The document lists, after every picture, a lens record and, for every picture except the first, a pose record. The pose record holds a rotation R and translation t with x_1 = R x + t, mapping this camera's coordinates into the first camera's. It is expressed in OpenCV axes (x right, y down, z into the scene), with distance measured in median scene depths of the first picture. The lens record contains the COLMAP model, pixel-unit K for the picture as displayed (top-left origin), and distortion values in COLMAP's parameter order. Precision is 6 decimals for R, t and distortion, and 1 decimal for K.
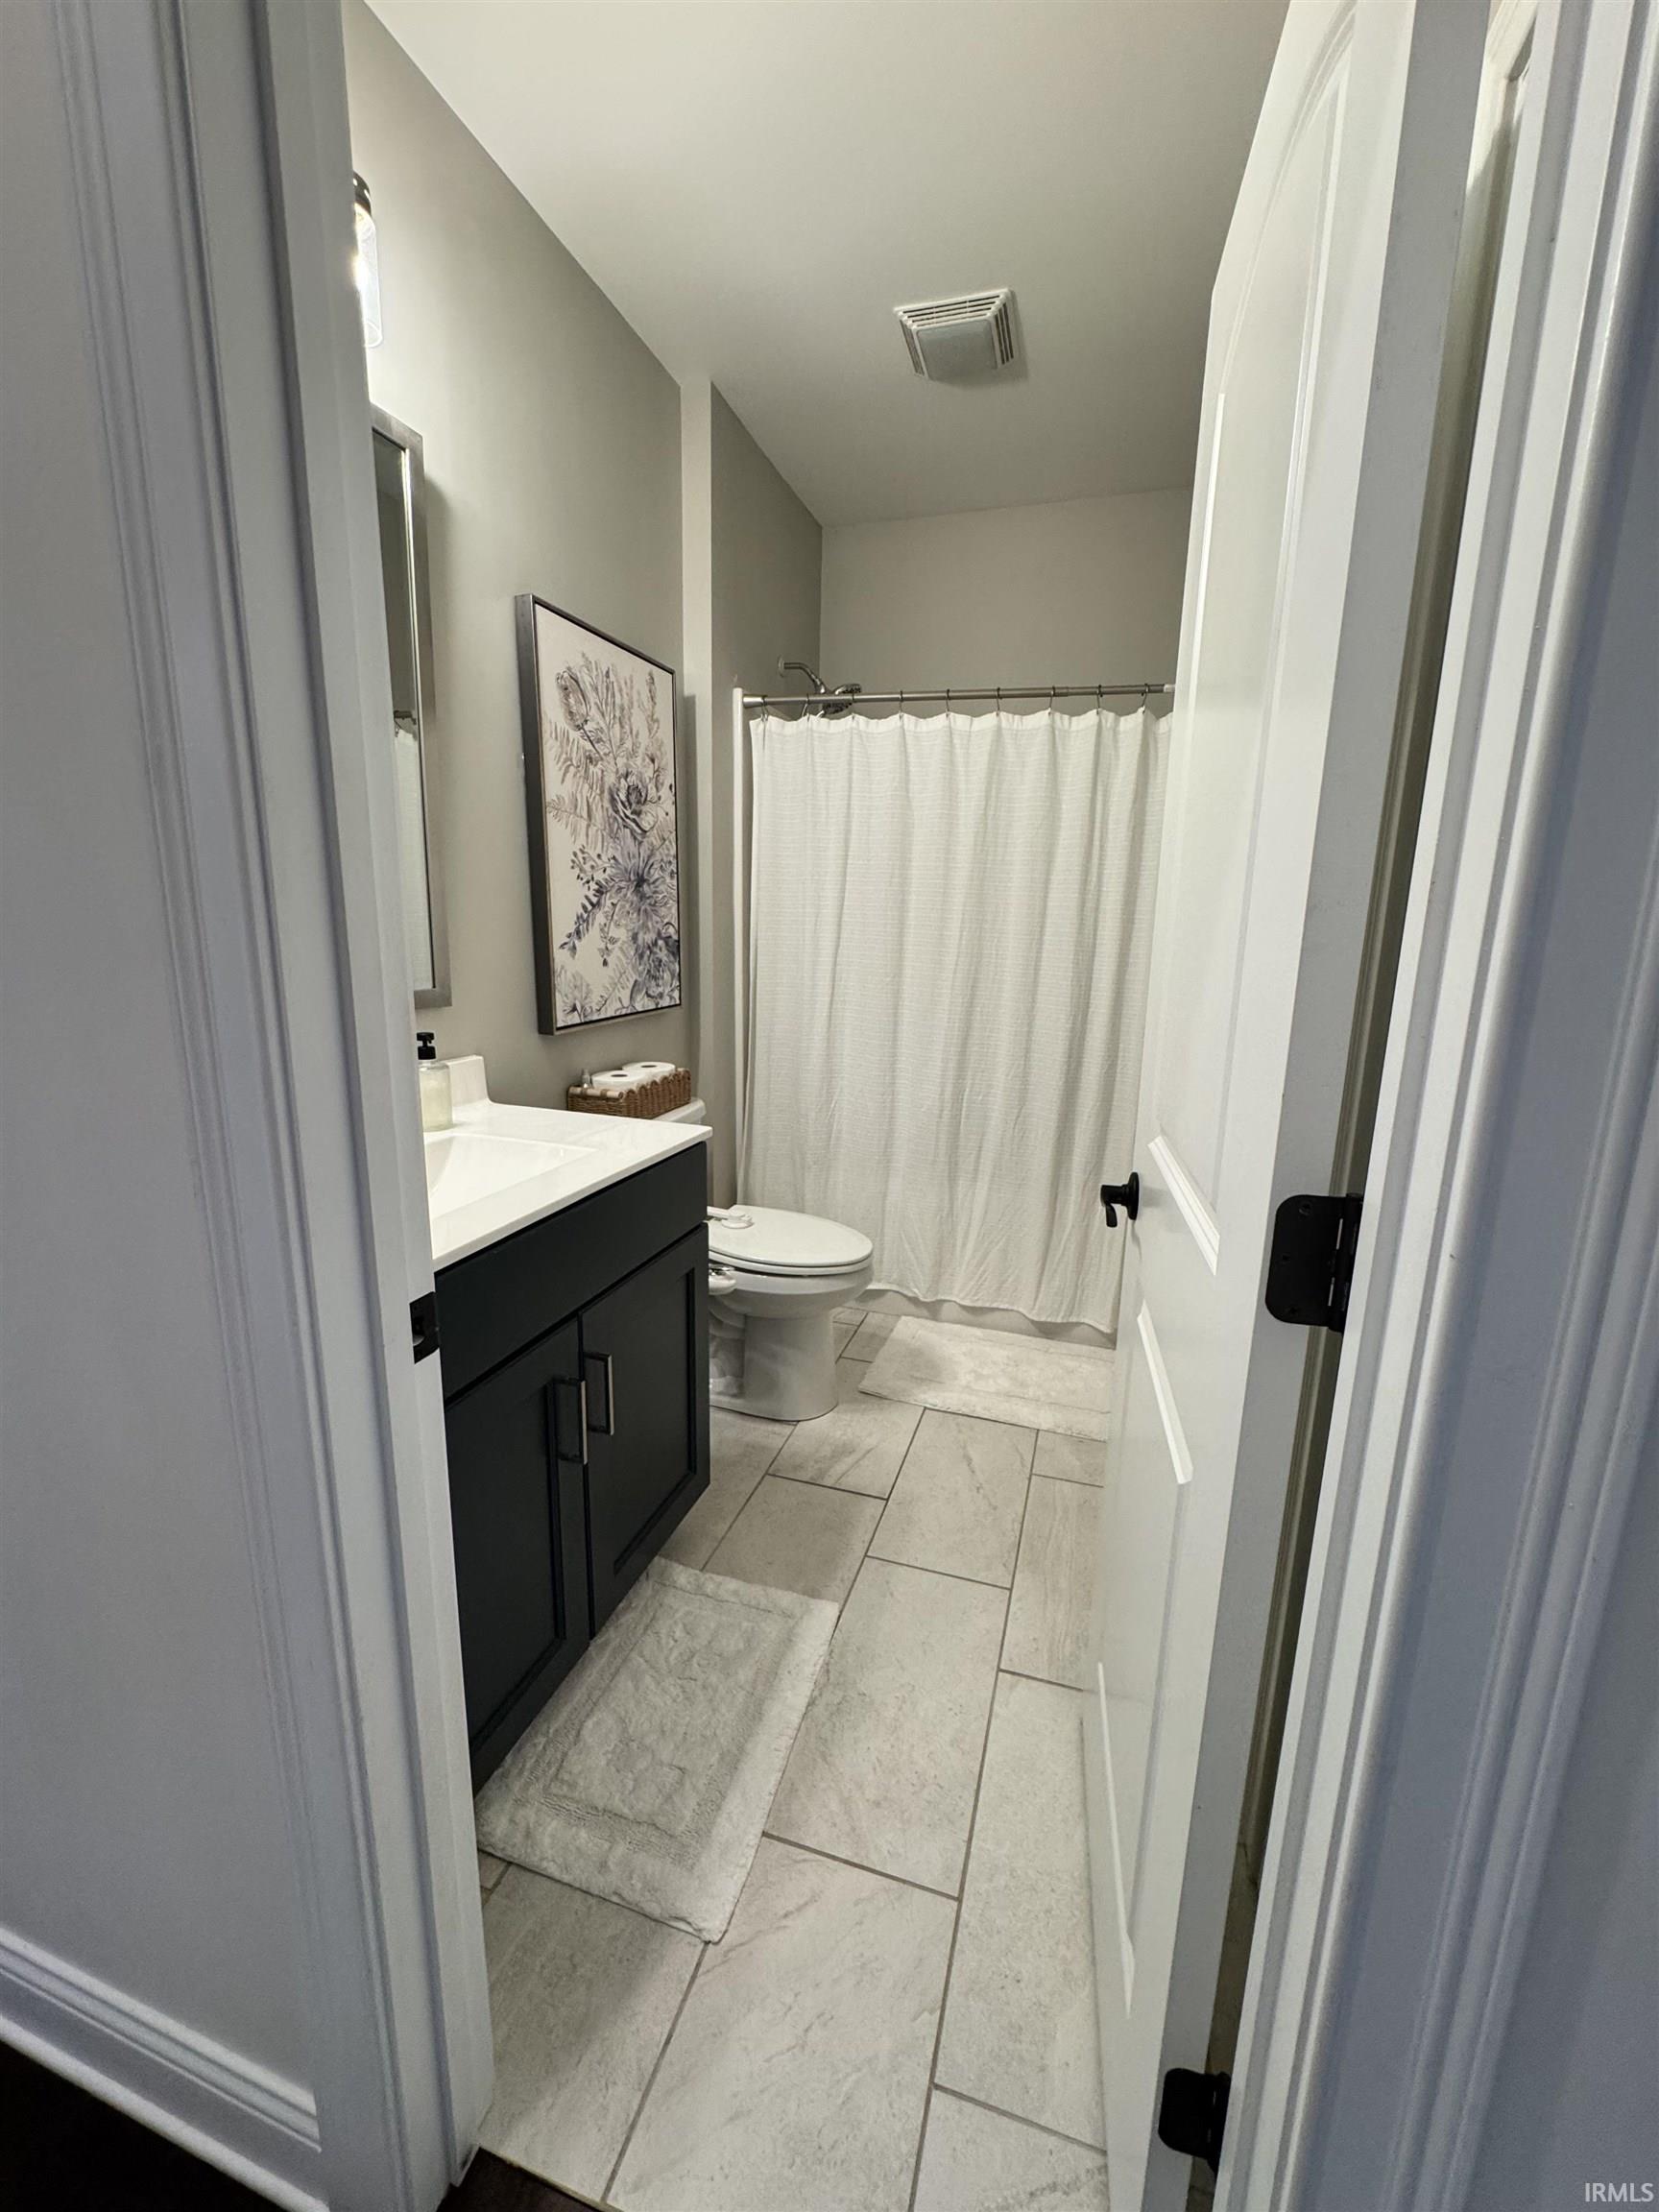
lens RADIAL K [[896.0, 0, 823.9], [0, 896.0, 1104.7], [0, 0, 1]] dist [0.003200, 0.000616]
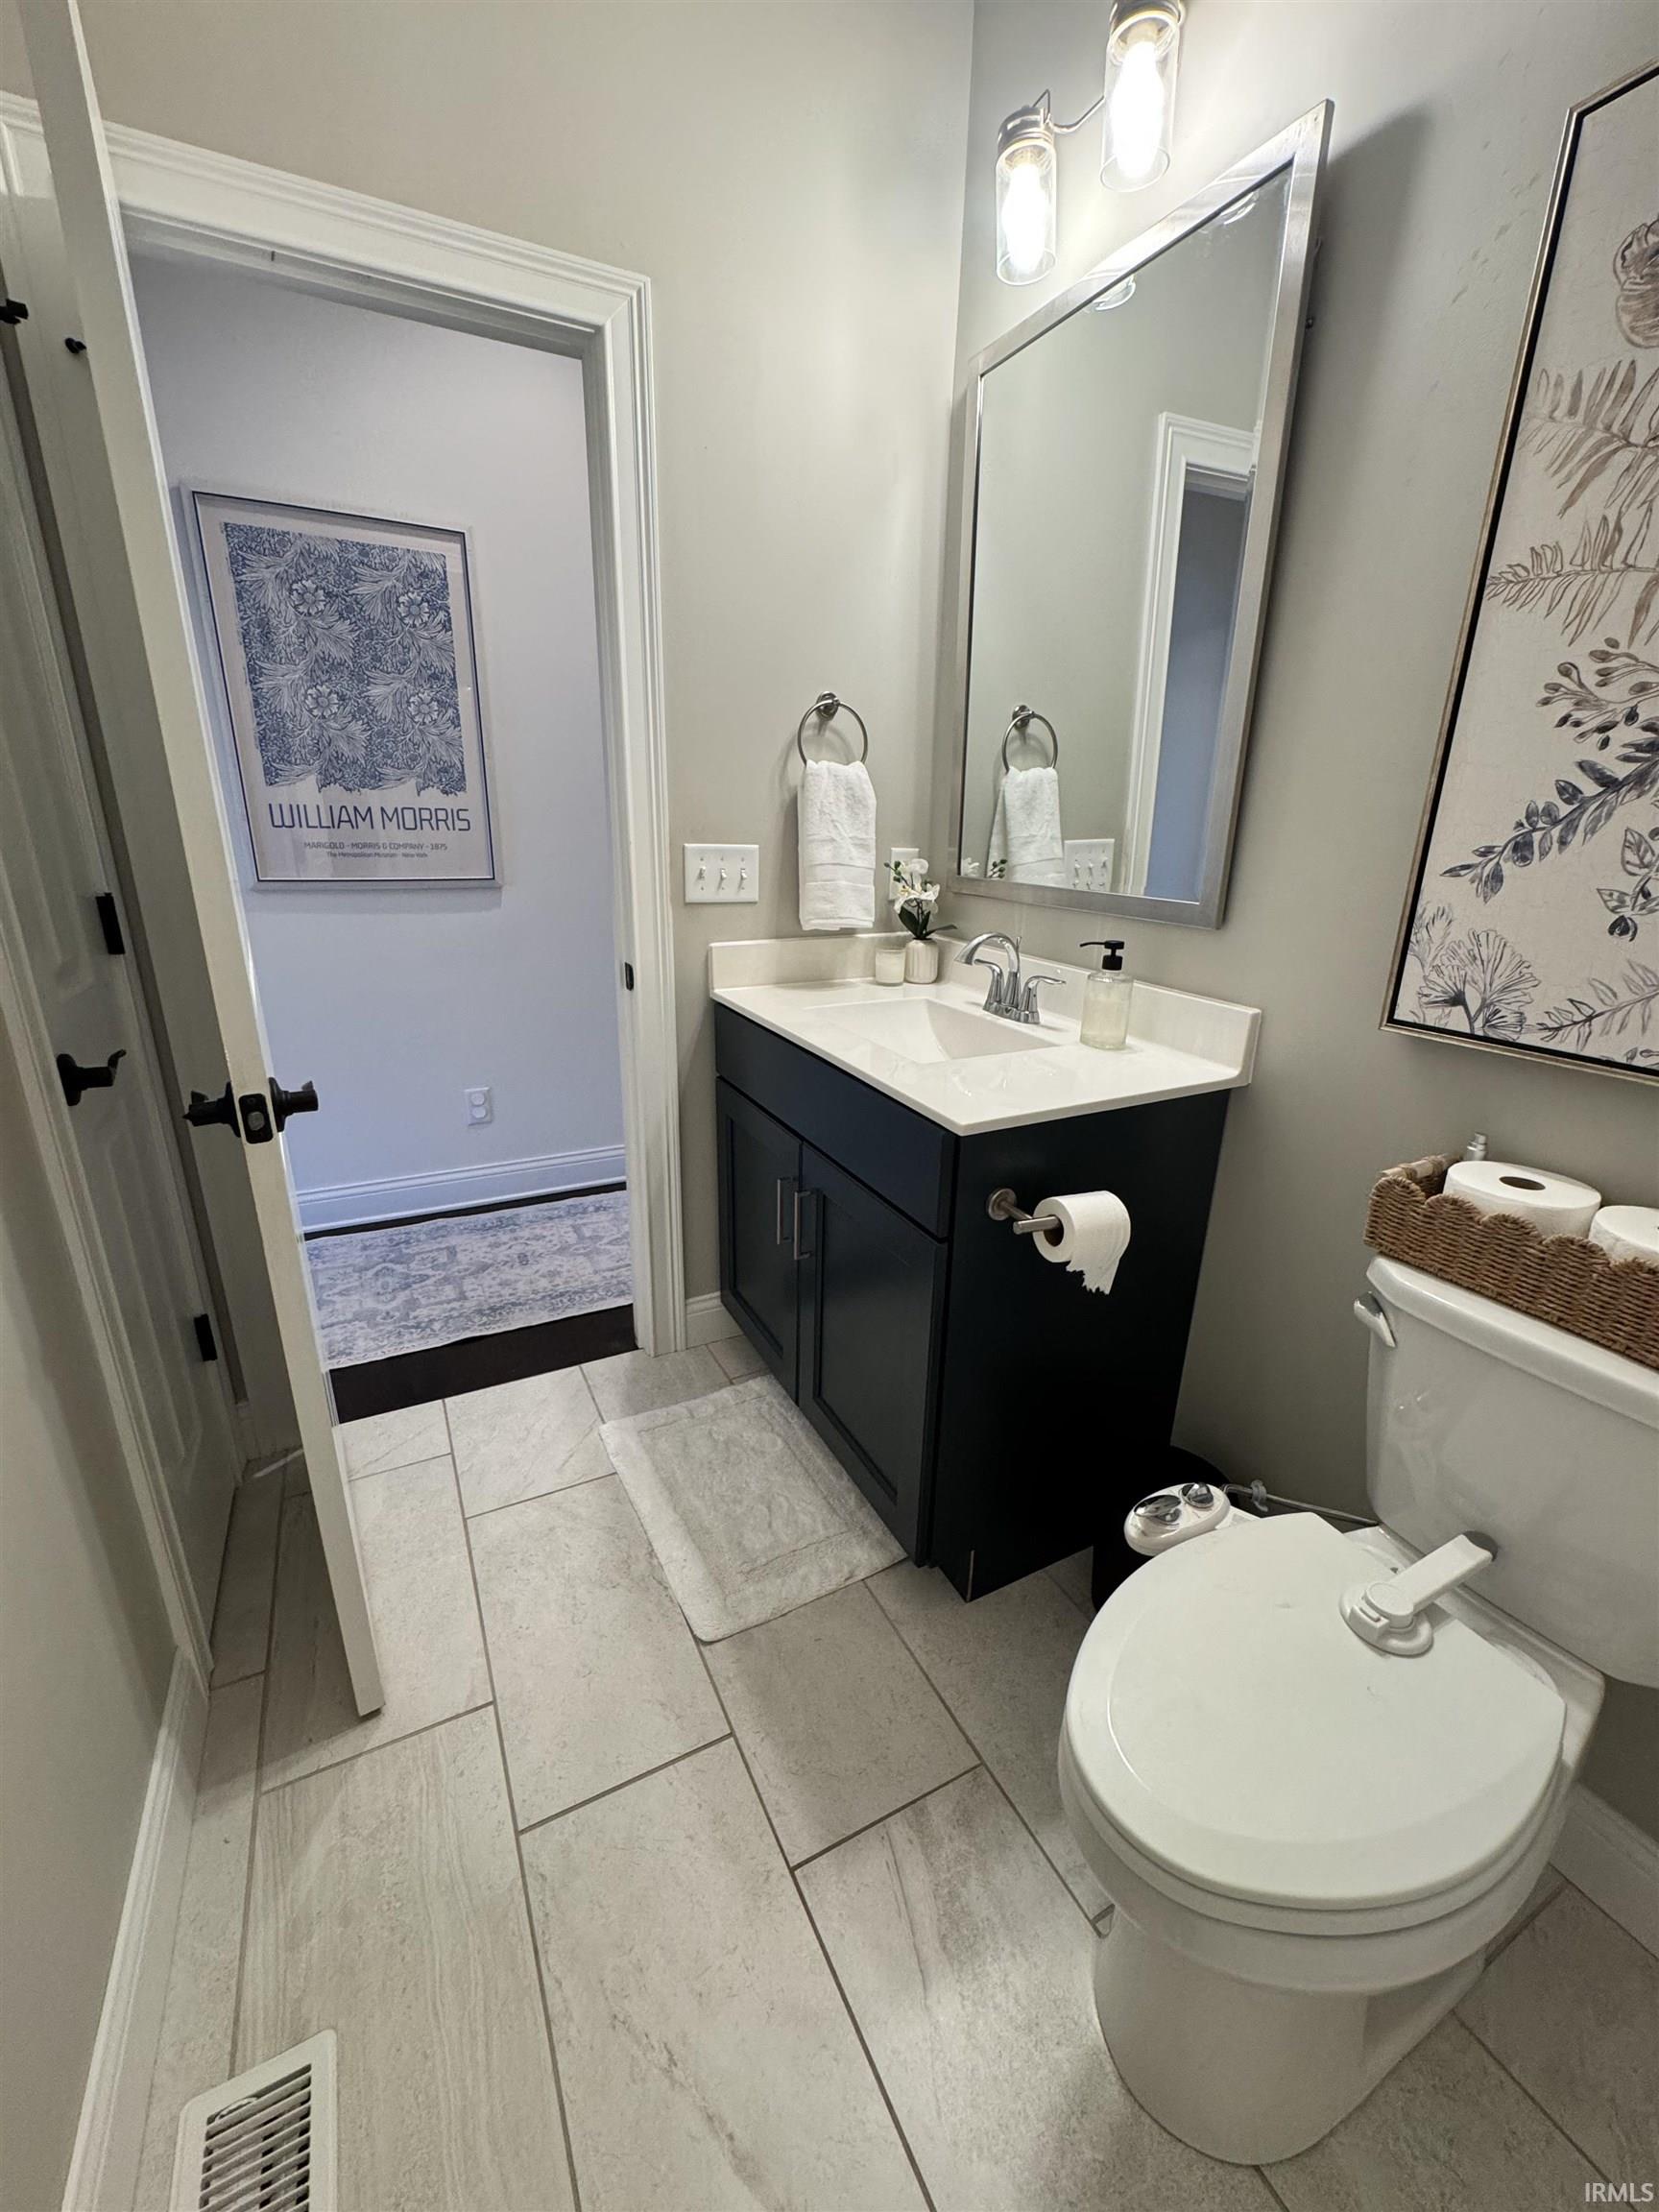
lens RADIAL K [[896.0, 0, 824.0], [0, 896.0, 1099.0], [0, 0, 1]] dist [0.003200, 0.000616]
pose [[-0.703518, 0.190318, -0.684720, 0.331462], [-0.175421, 0.887158, 0.426823, -0.213590], [0.688687, 0.420391, -0.590746, 1.092909]]
